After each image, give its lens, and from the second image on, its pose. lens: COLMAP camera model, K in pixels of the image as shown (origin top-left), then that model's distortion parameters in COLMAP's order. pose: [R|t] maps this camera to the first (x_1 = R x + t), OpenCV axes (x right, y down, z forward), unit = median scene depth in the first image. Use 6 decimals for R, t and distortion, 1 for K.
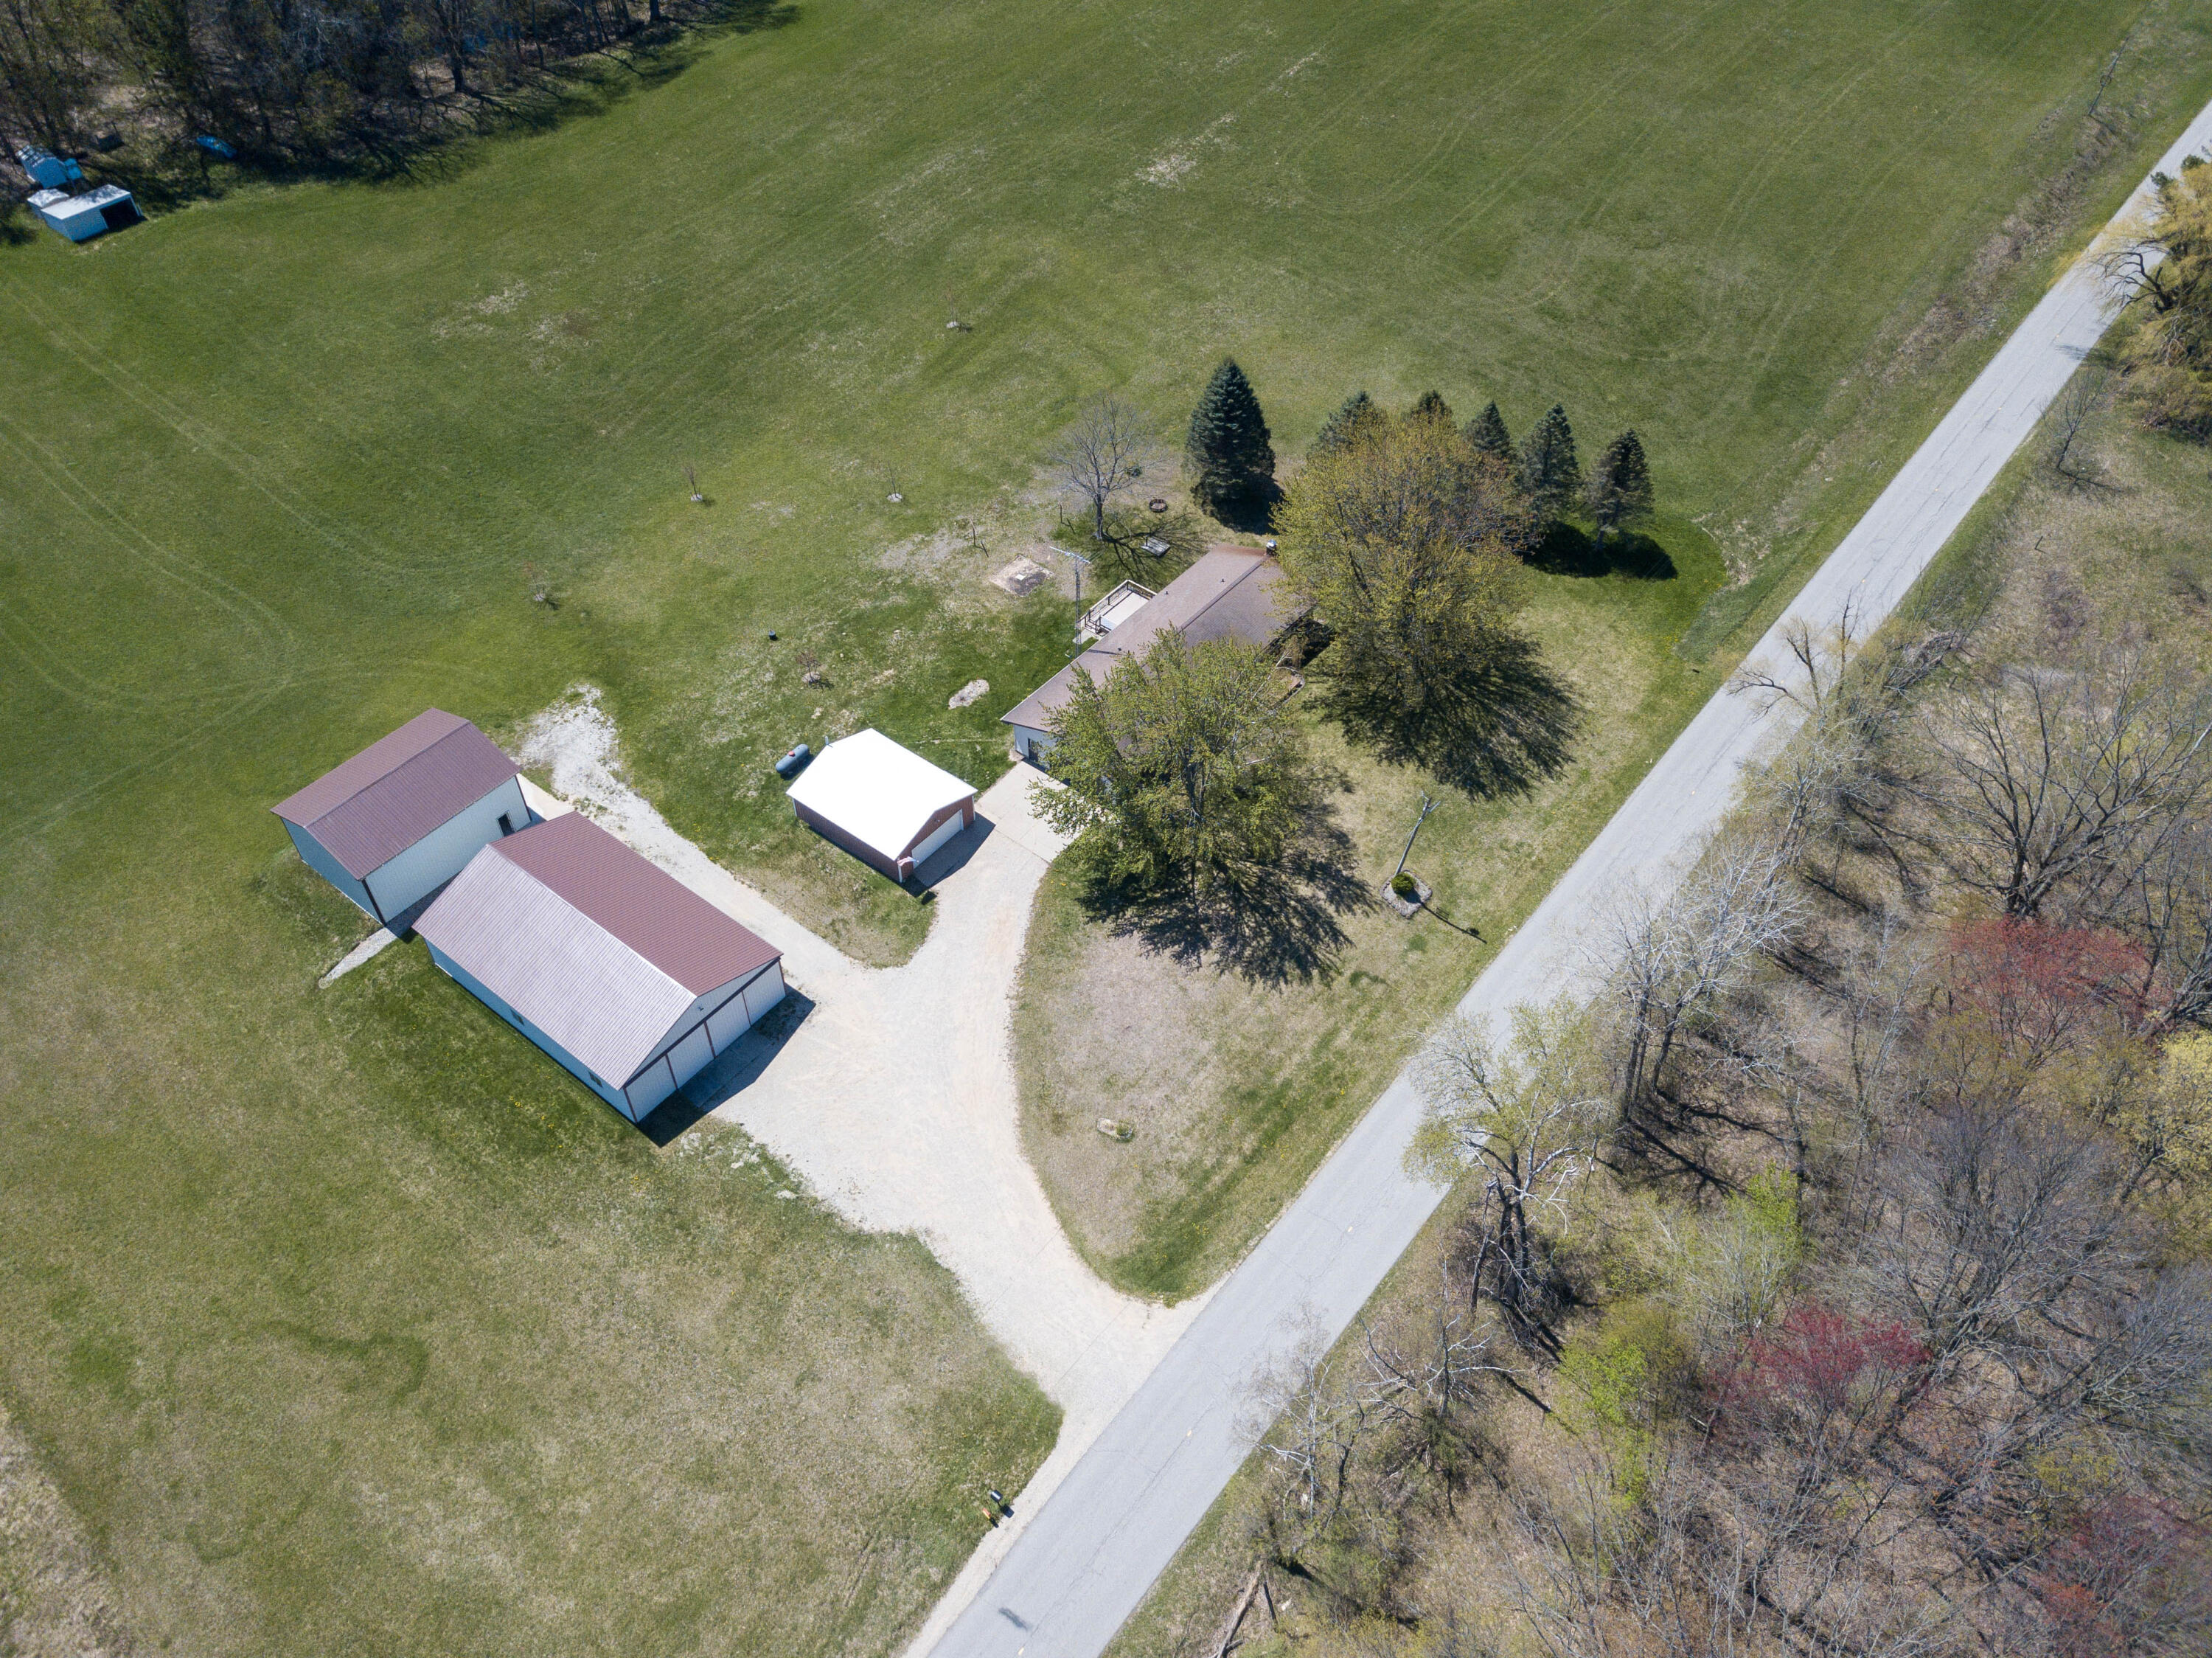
lens RADIAL K [[1688.4, 0, 1093.1], [0, 1688.4, 847.6], [0, 0, 1]] dist [0.024788, -0.025541]
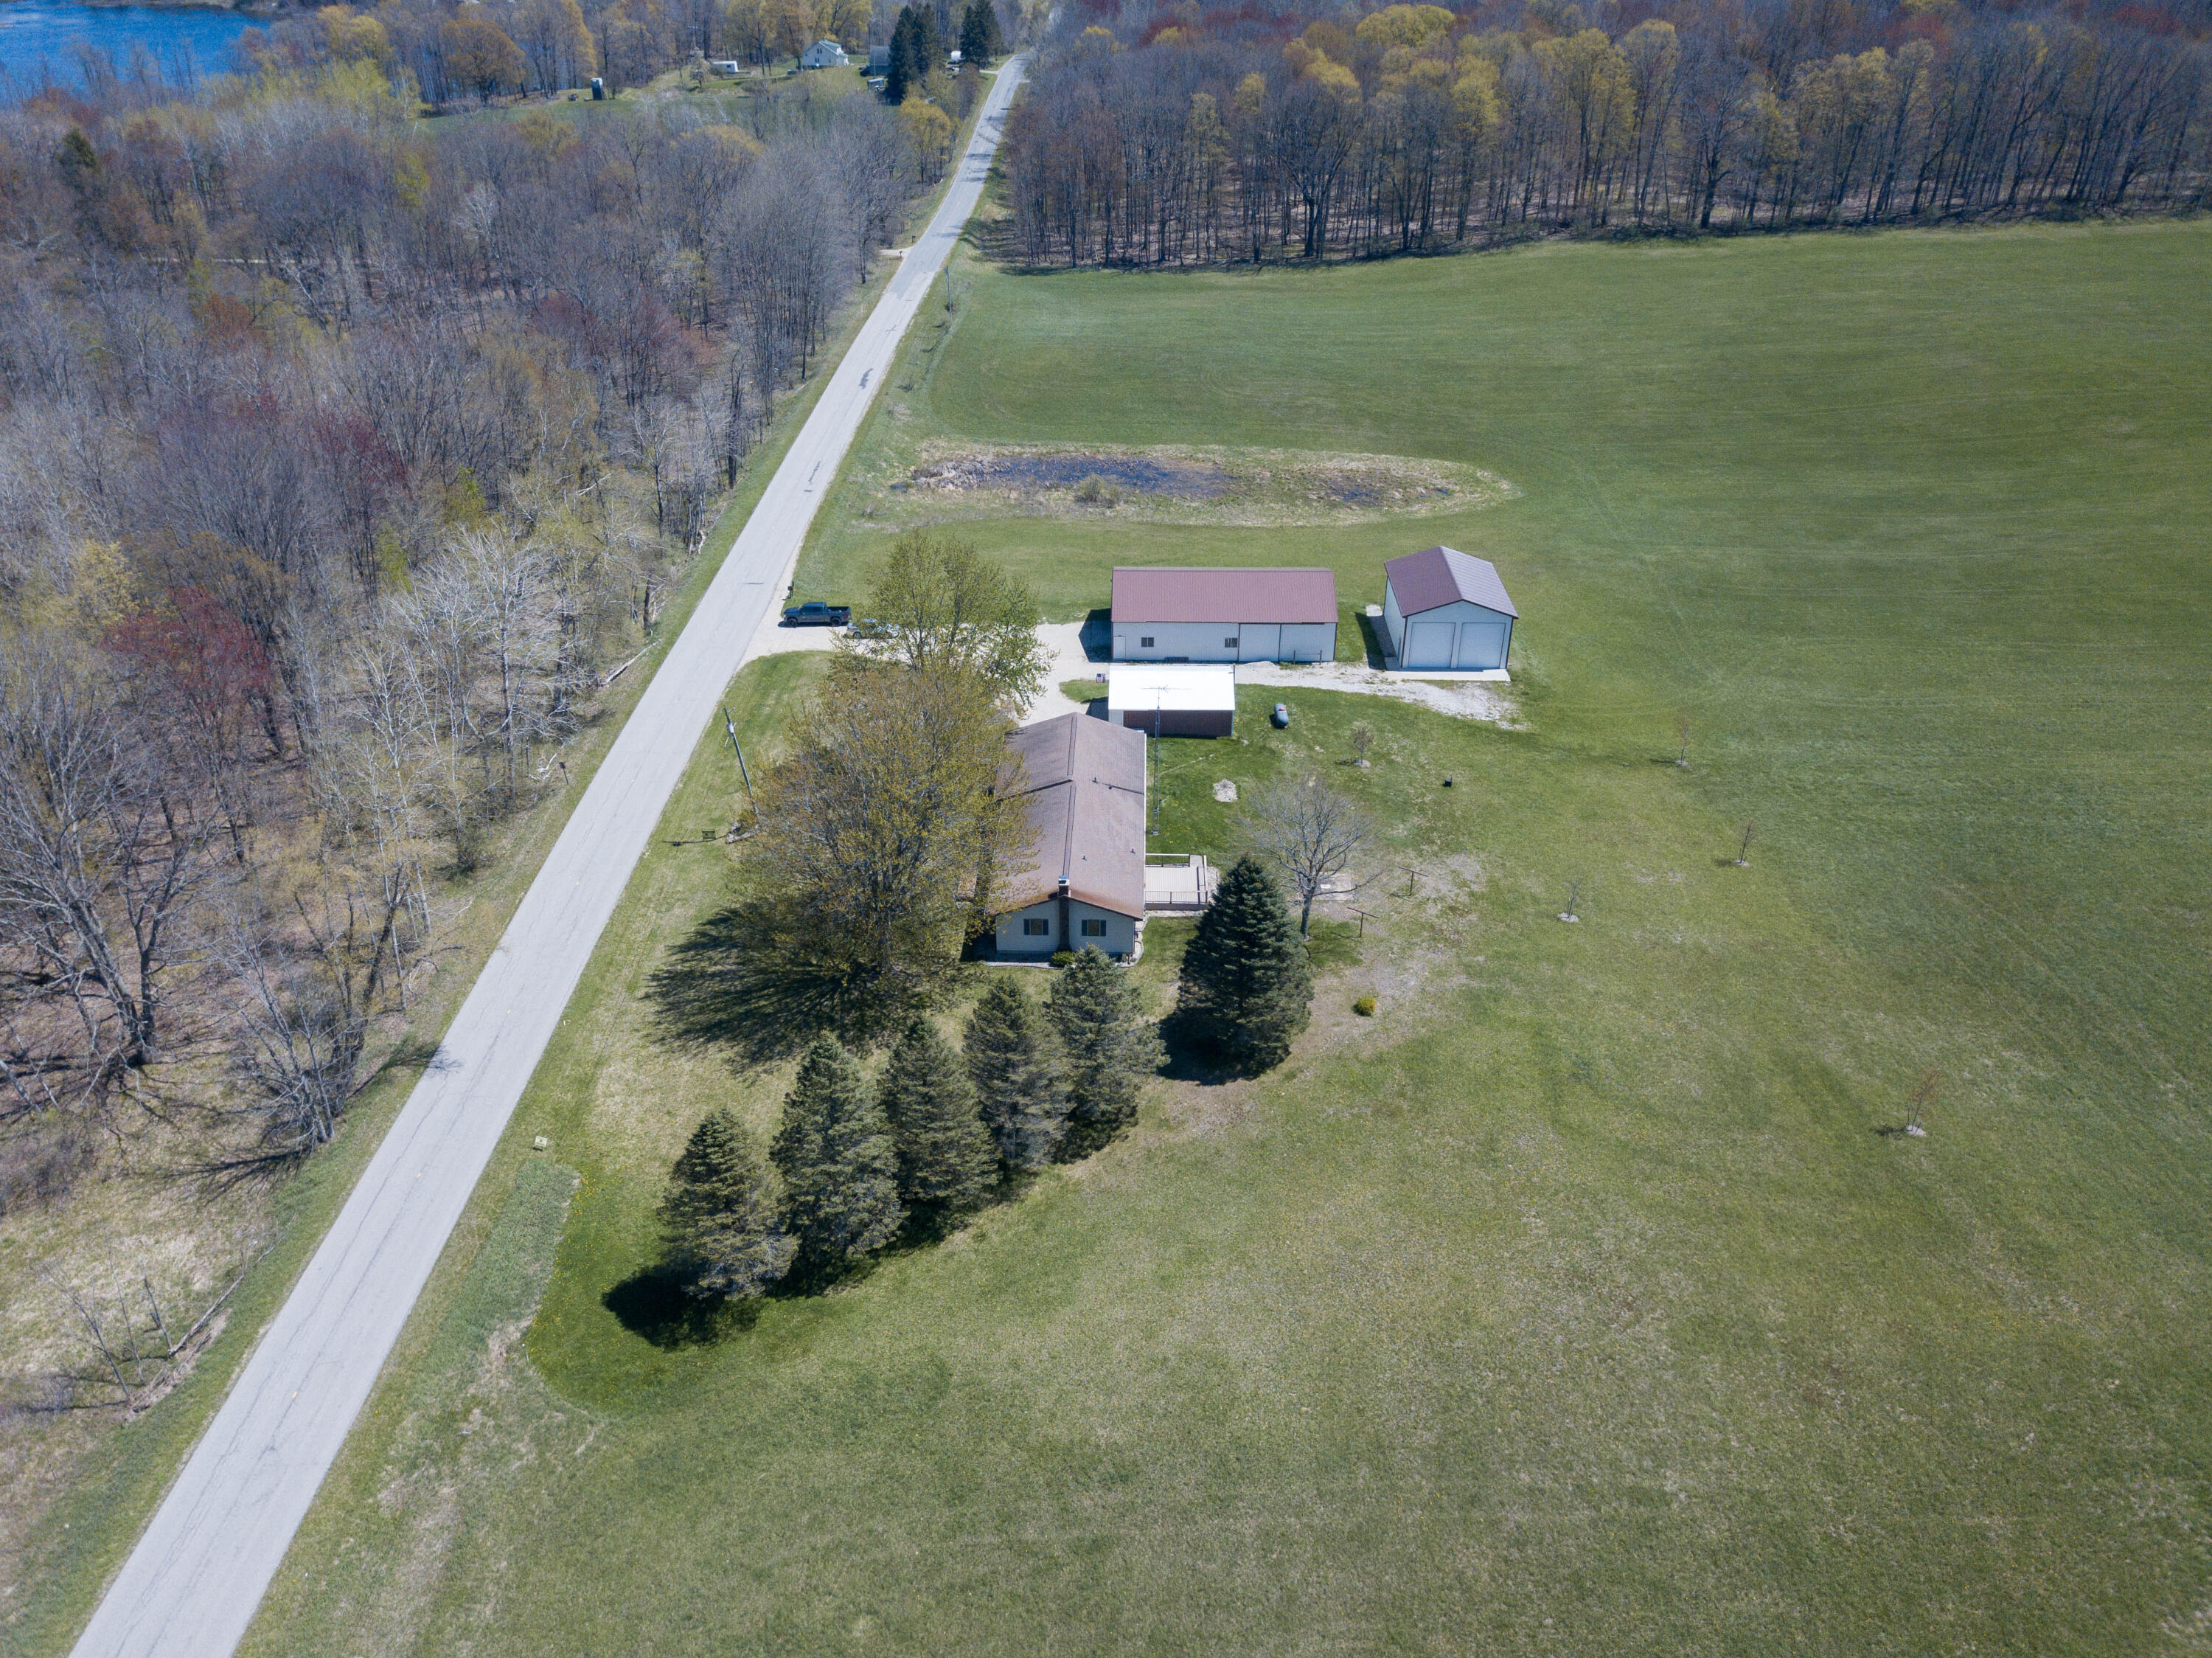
lens RADIAL K [[1697.8, 0, 1089.5], [0, 1697.8, 852.1], [0, 0, 1]] dist [0.002557, -0.002146]
pose [[-0.794877, 0.311475, -0.520724, 0.509788], [-0.440887, 0.293133, 0.848347, -0.870035], [0.416880, 0.903912, -0.095679, 1.056417]]
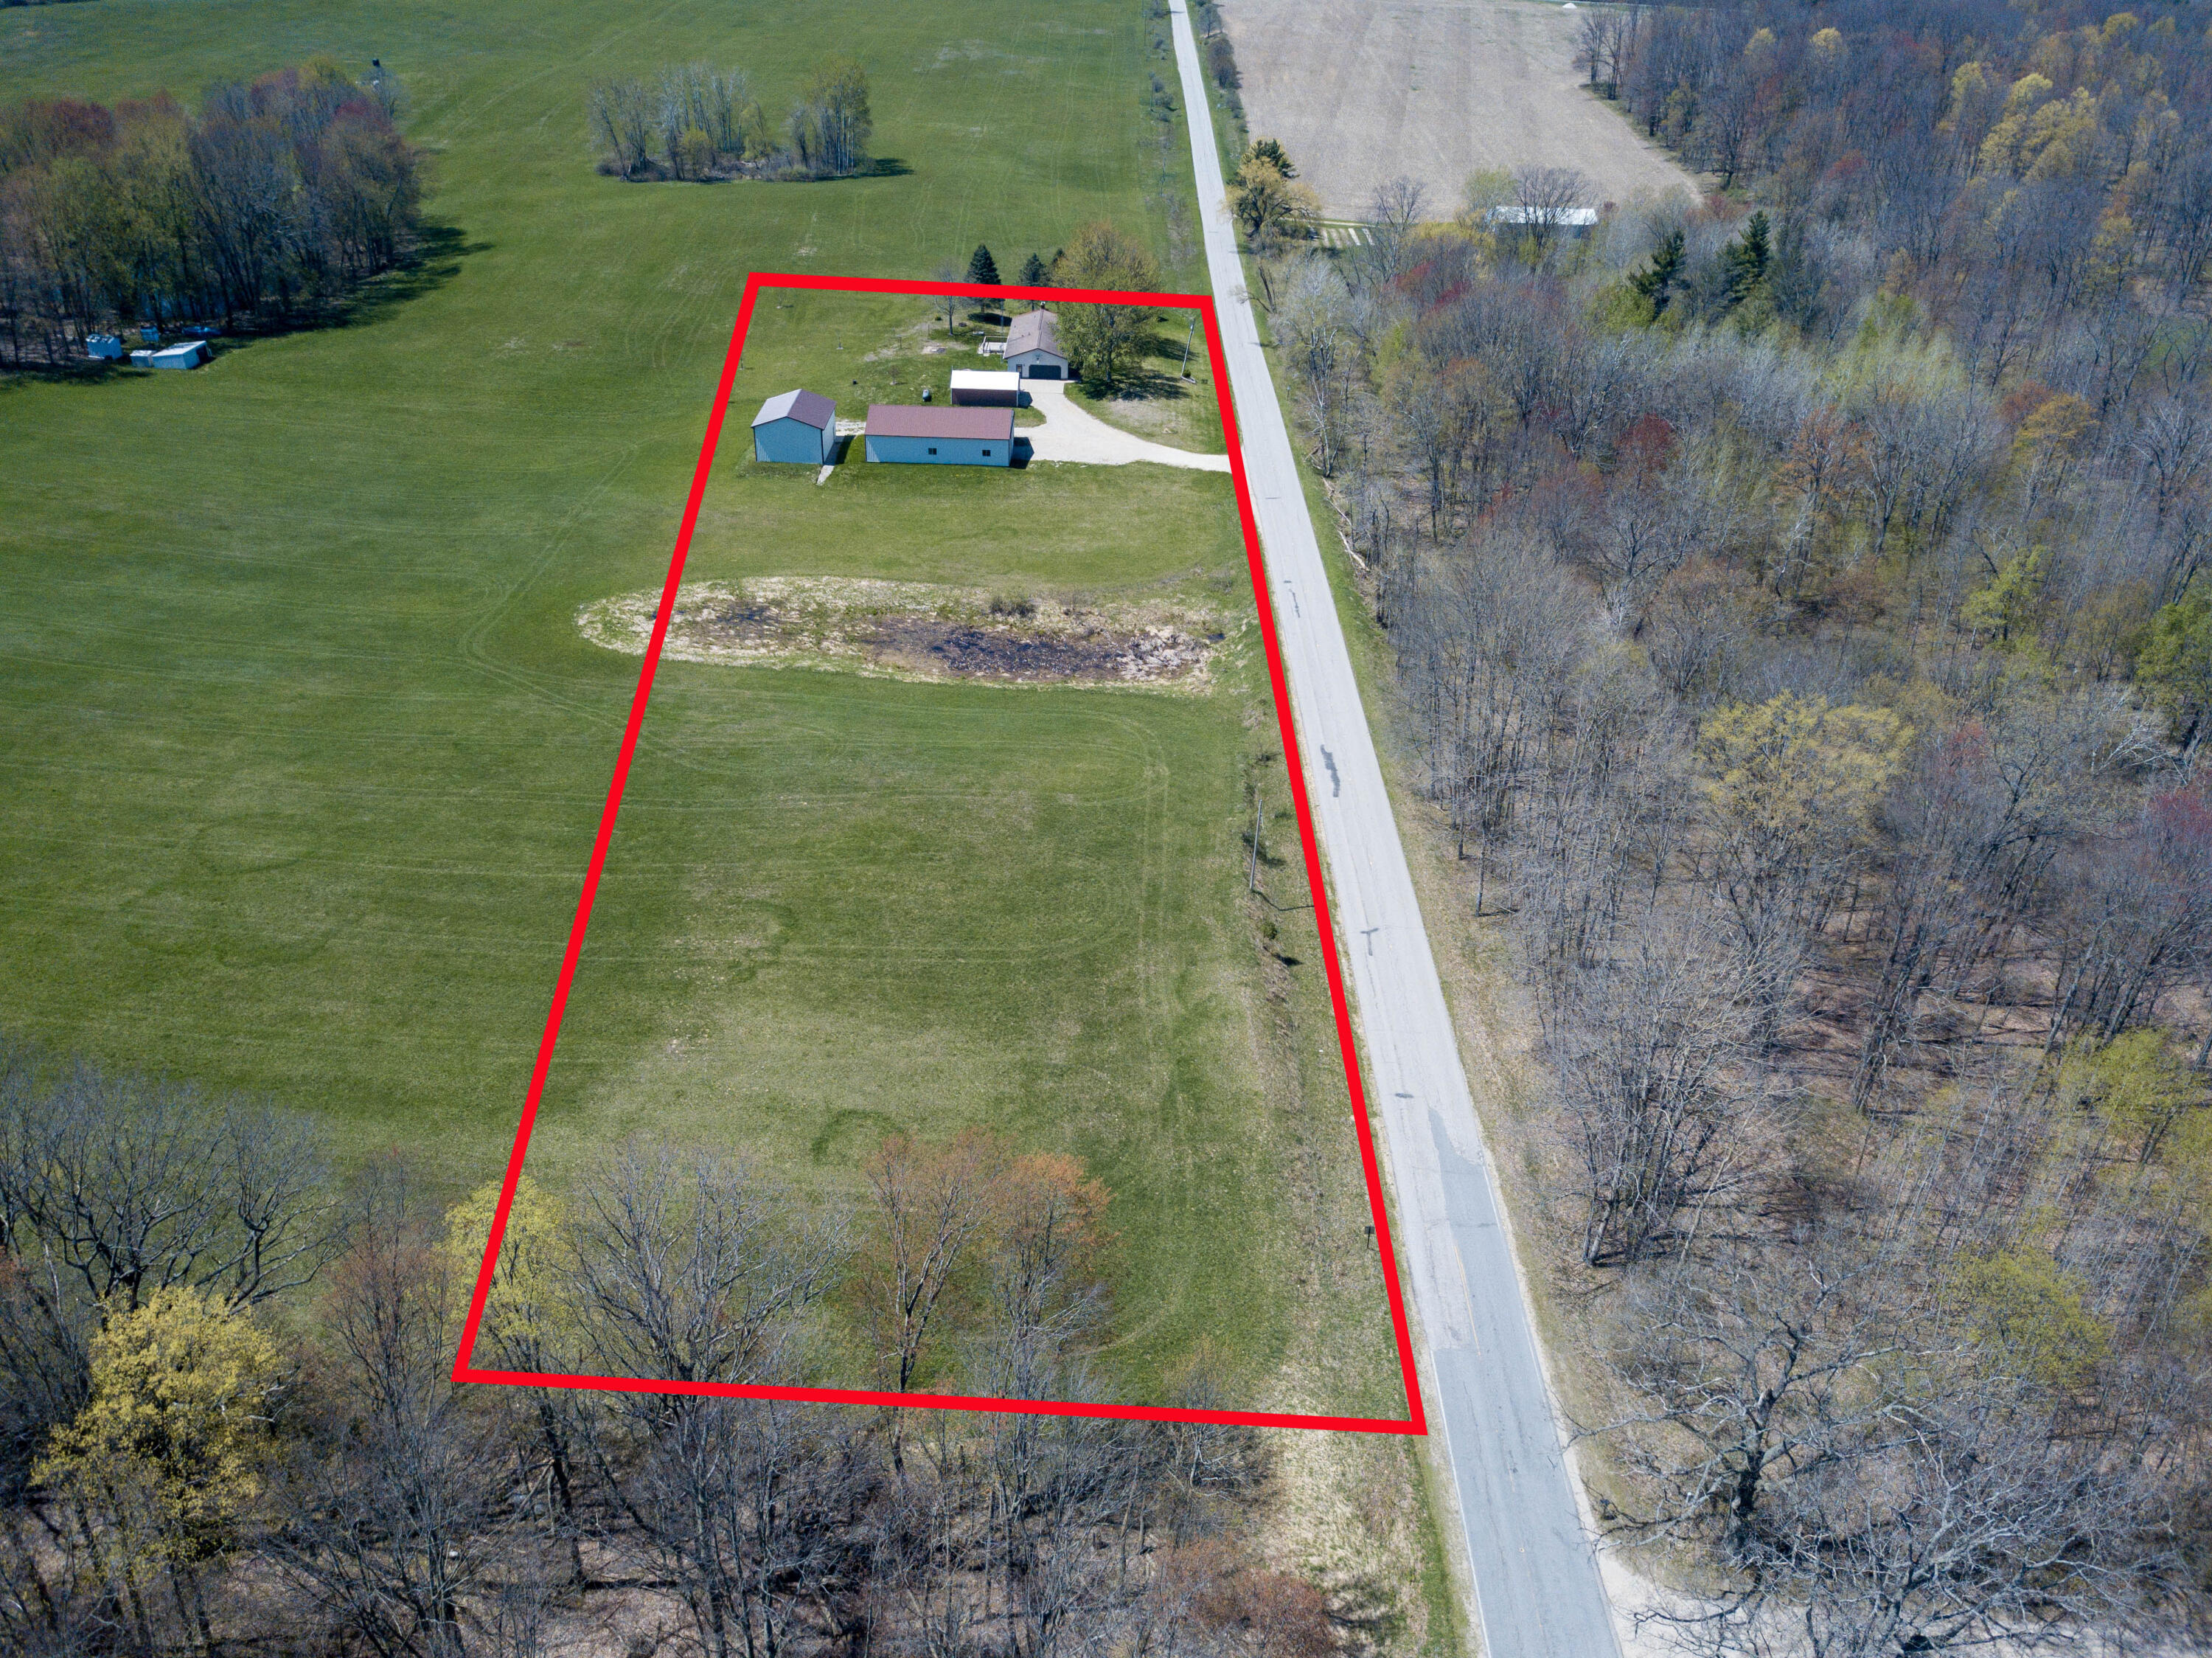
lens RADIAL K [[1688.4, 0, 1093.1], [0, 1688.4, 847.6], [0, 0, 1]] dist [0.024788, -0.025541]
pose [[0.785515, -0.299005, 0.541814, -1.238187], [0.432968, 0.891099, -0.135949, 0.773580], [-0.442160, 0.341378, 0.829431, -0.613788]]
